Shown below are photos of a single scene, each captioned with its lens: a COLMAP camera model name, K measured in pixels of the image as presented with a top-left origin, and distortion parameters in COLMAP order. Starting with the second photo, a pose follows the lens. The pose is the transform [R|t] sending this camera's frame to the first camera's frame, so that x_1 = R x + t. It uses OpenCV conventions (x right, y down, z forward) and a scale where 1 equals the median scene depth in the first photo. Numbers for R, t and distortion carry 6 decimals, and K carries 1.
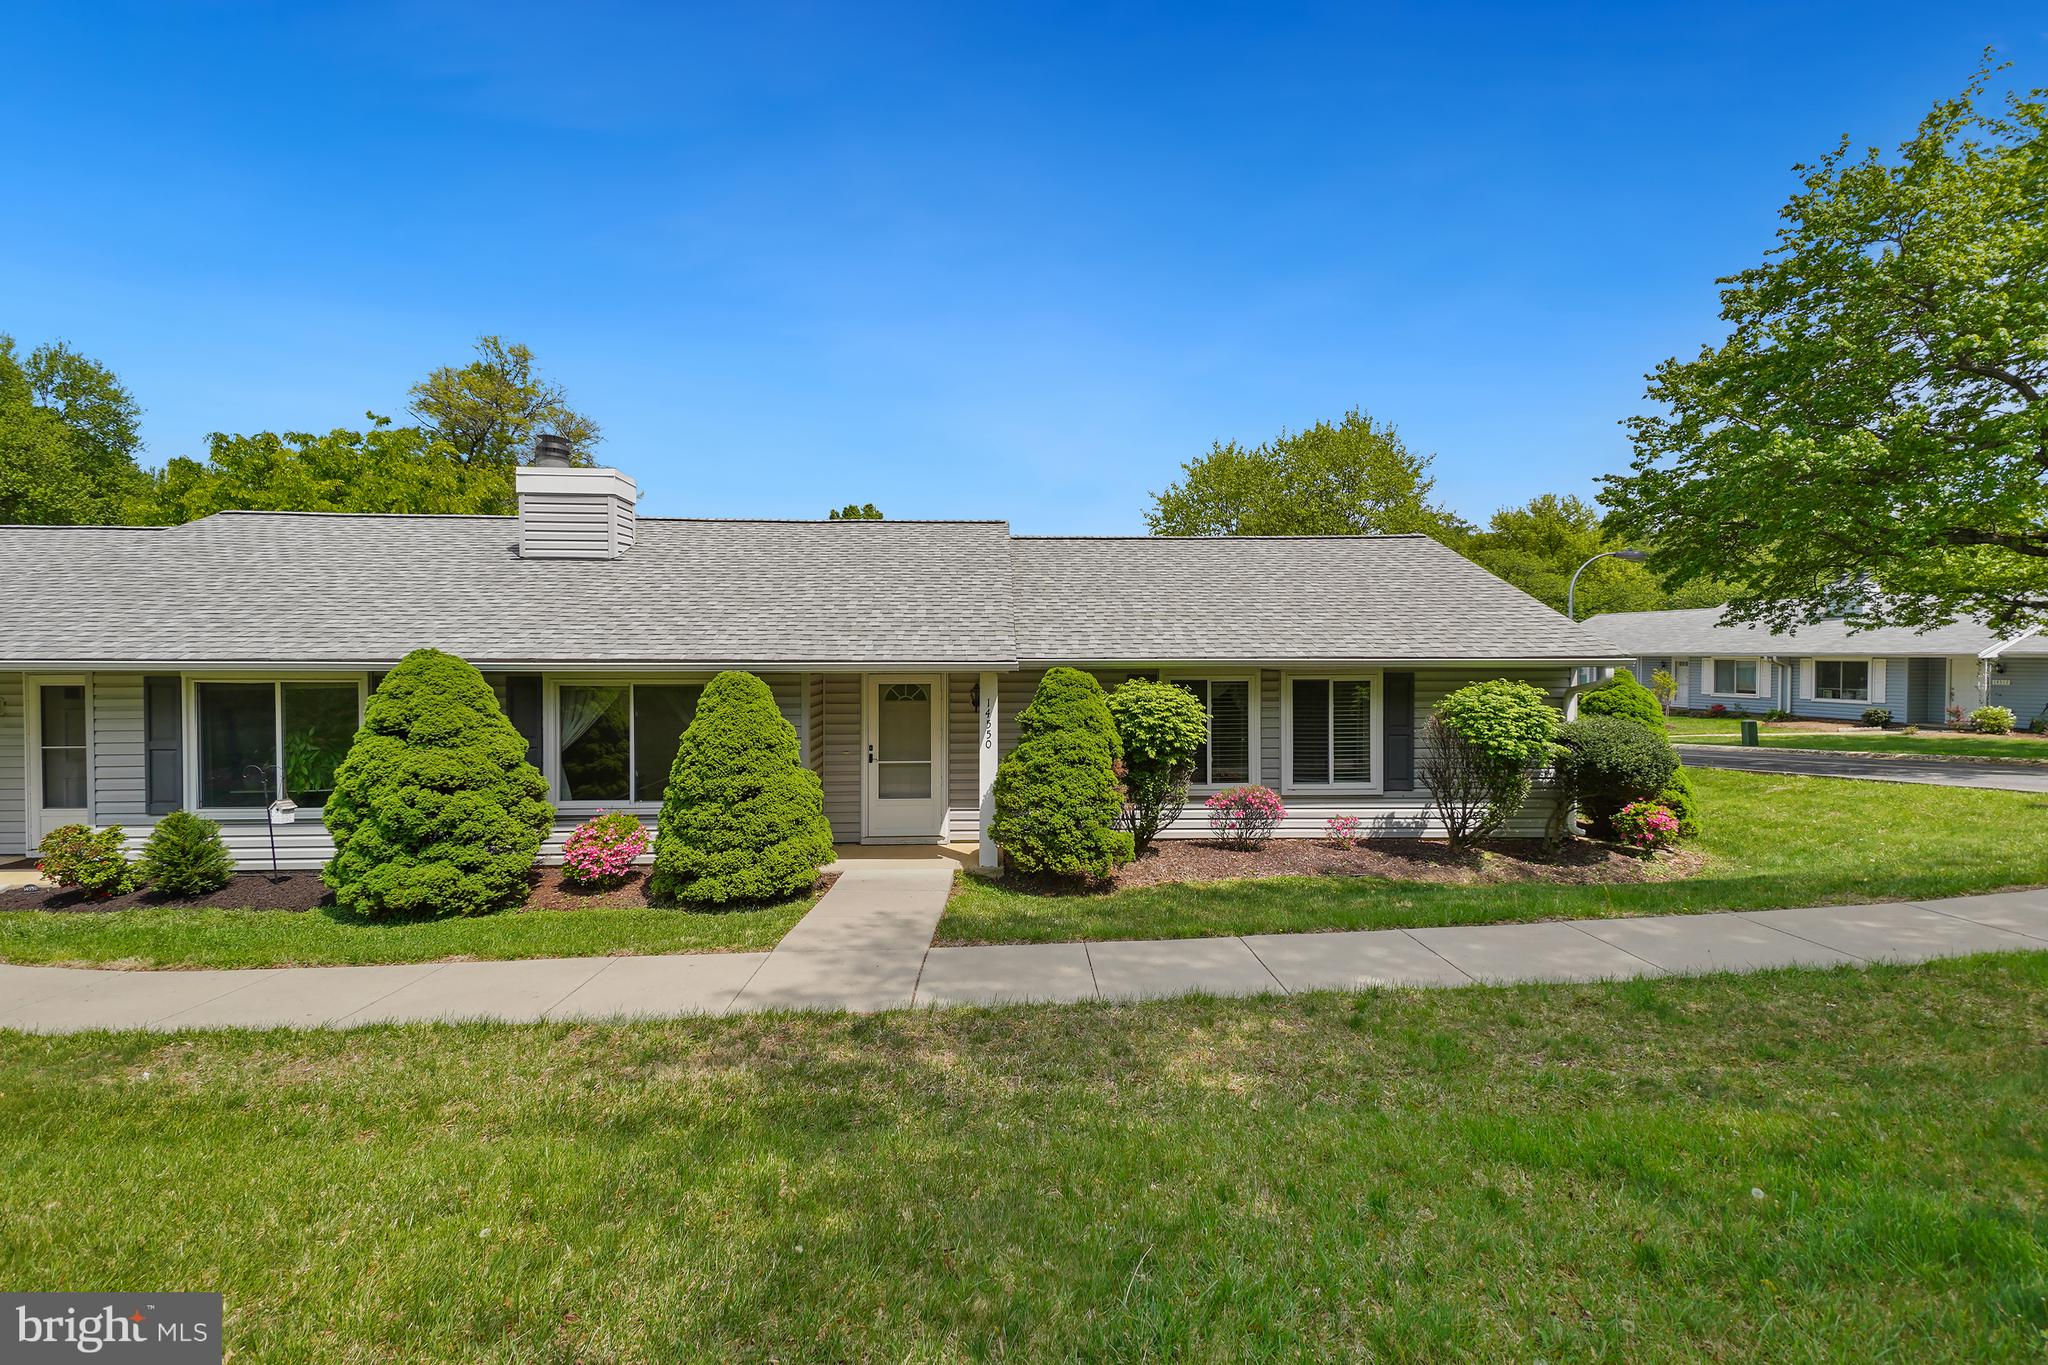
lens RADIAL K [[862.1, 0, 1026.5], [0, 862.1, 663.6], [0, 0, 1]] dist [0.015768, 0.000053]
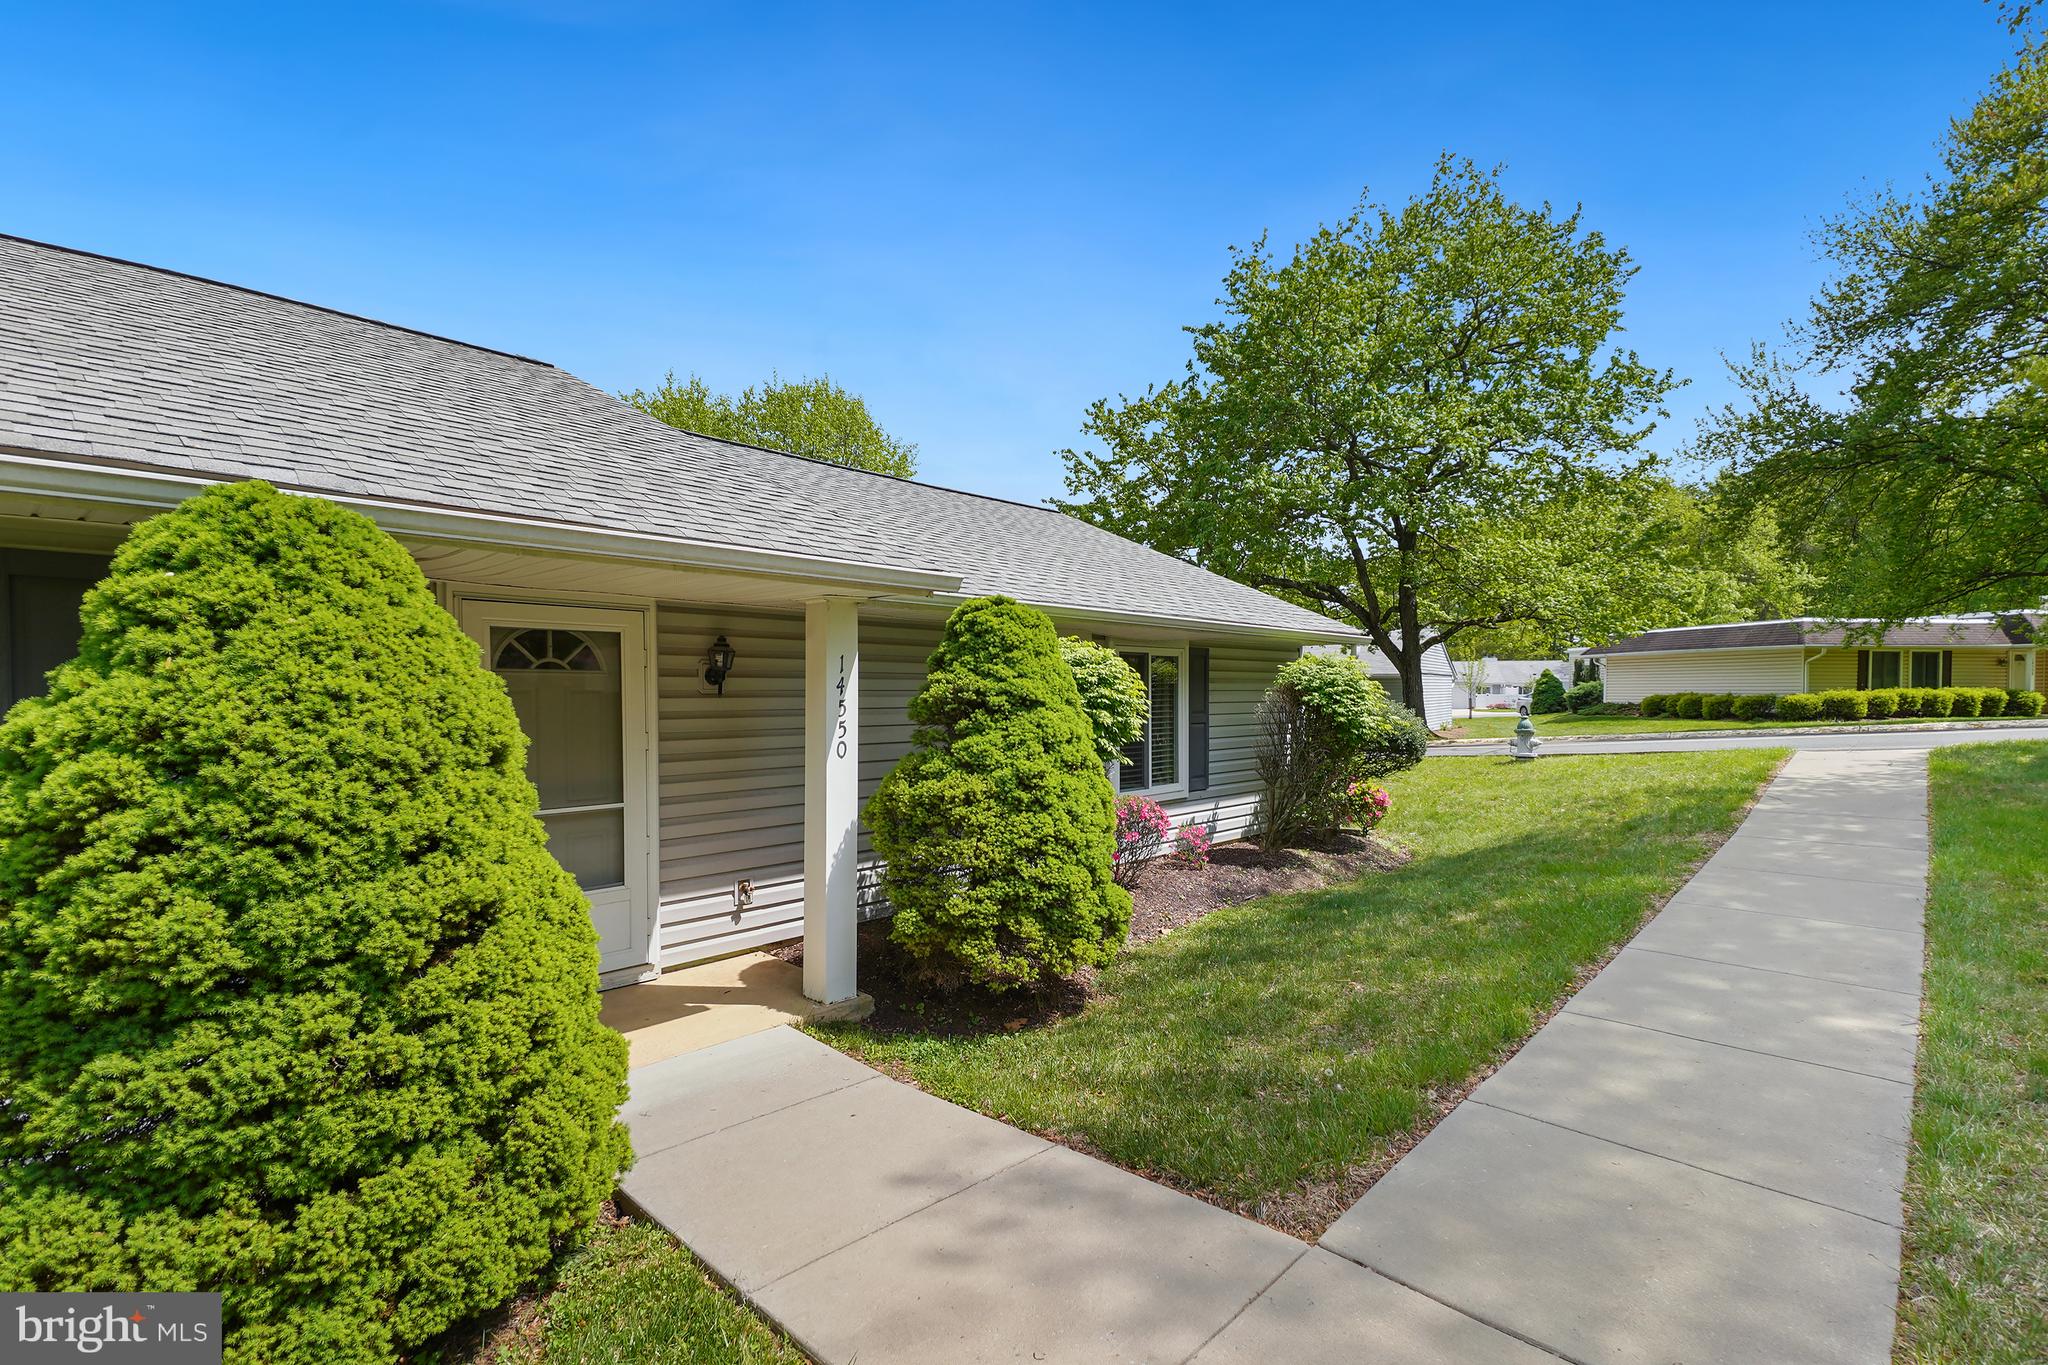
lens RADIAL K [[908.4, 0, 1024.0], [0, 908.4, 682.5], [0, 0, 1]] dist [0.001534, -0.000065]
pose [[0.695858, 0.013076, 0.718060, -0.379388], [-0.000075, 0.999836, -0.018134, 0.072838], [-0.718180, 0.012565, 0.695744, 0.630315]]
